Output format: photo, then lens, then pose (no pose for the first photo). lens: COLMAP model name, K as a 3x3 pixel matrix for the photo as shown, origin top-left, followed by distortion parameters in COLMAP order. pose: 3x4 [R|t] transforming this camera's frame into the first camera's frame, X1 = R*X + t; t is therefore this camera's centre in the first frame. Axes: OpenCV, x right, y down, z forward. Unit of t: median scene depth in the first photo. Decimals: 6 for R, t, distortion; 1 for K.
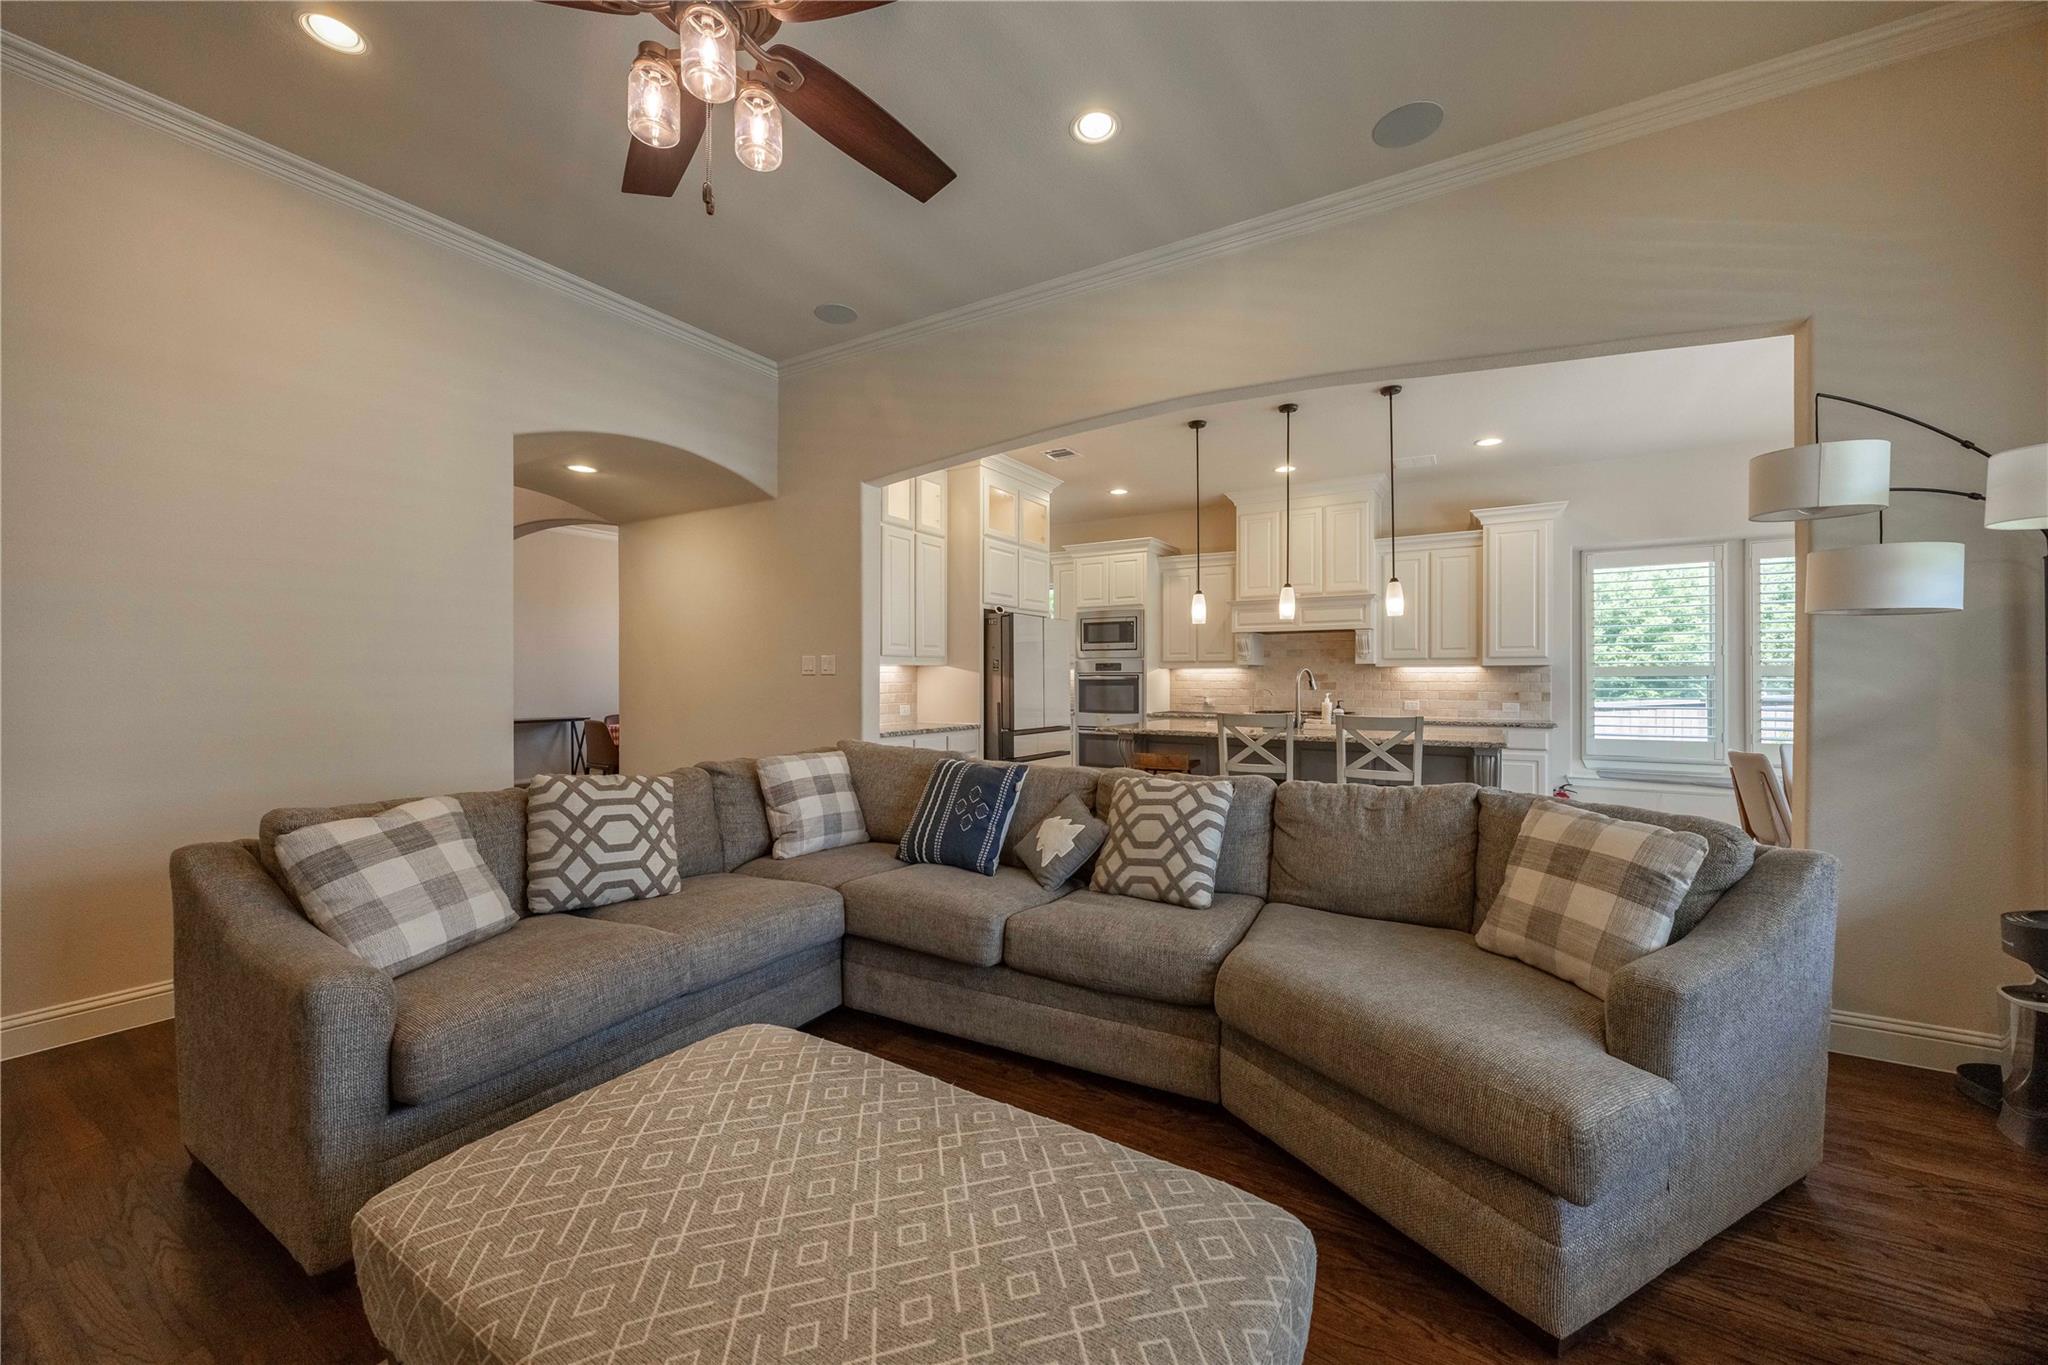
lens RADIAL K [[777.8, 0, 1021.9], [0, 777.8, 680.1], [0, 0, 1]] dist [-0.001610, 0.000043]
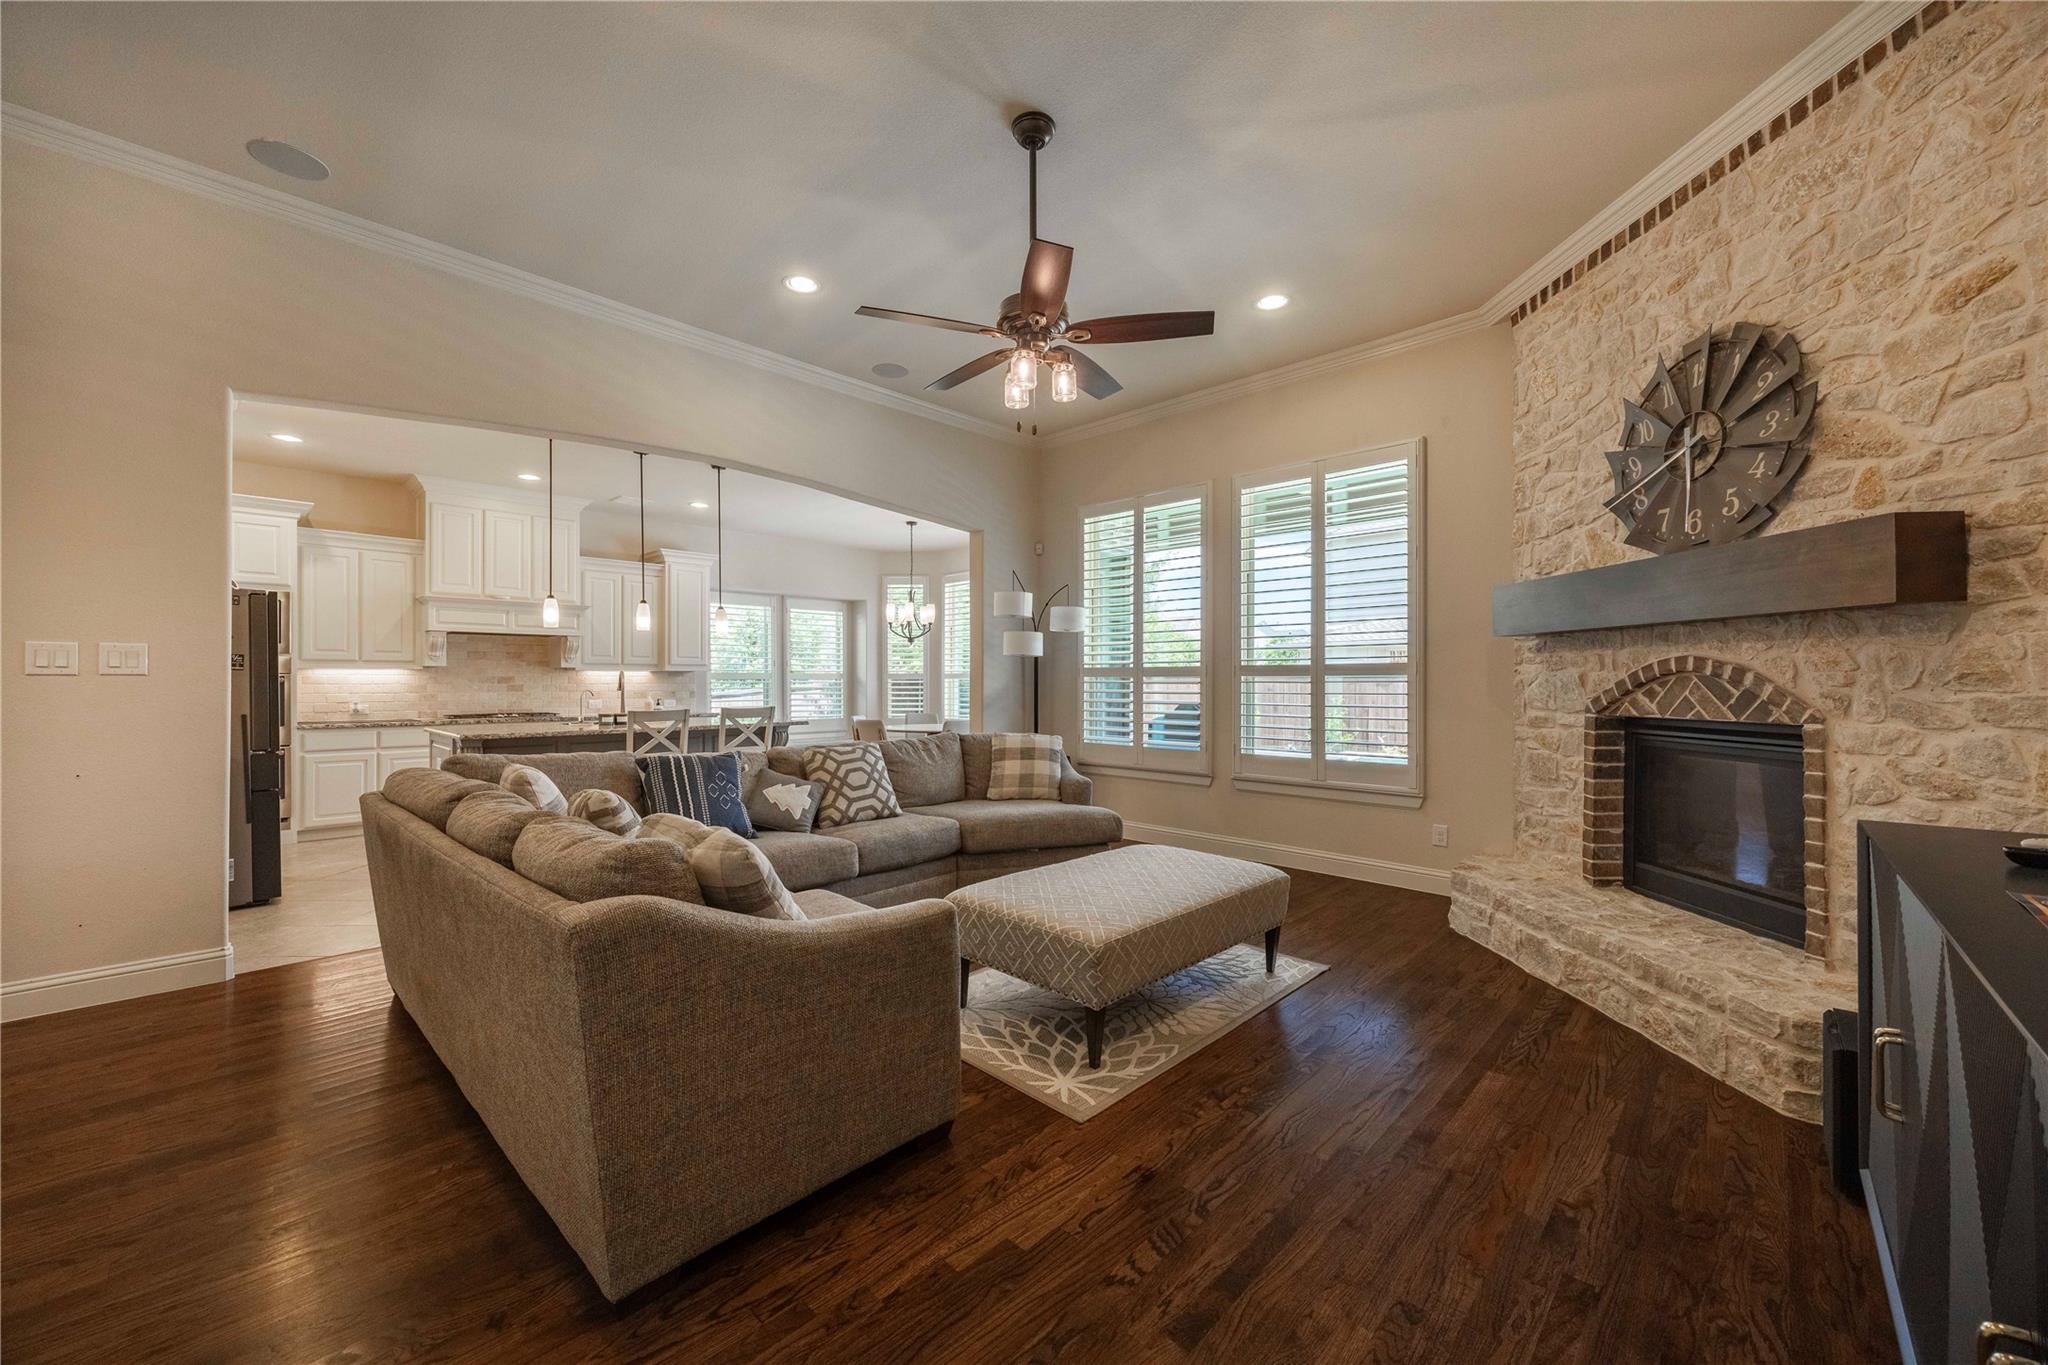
lens RADIAL K [[777.8, 0, 1019.4], [0, 777.8, 685.5], [0, 0, 1]] dist [-0.001610, 0.000043]
pose [[0.228208, -0.006284, 0.973592, -0.516867], [0.002880, 0.999979, 0.005779, -0.000002], [-0.973608, 0.001485, 0.228221, 0.134971]]
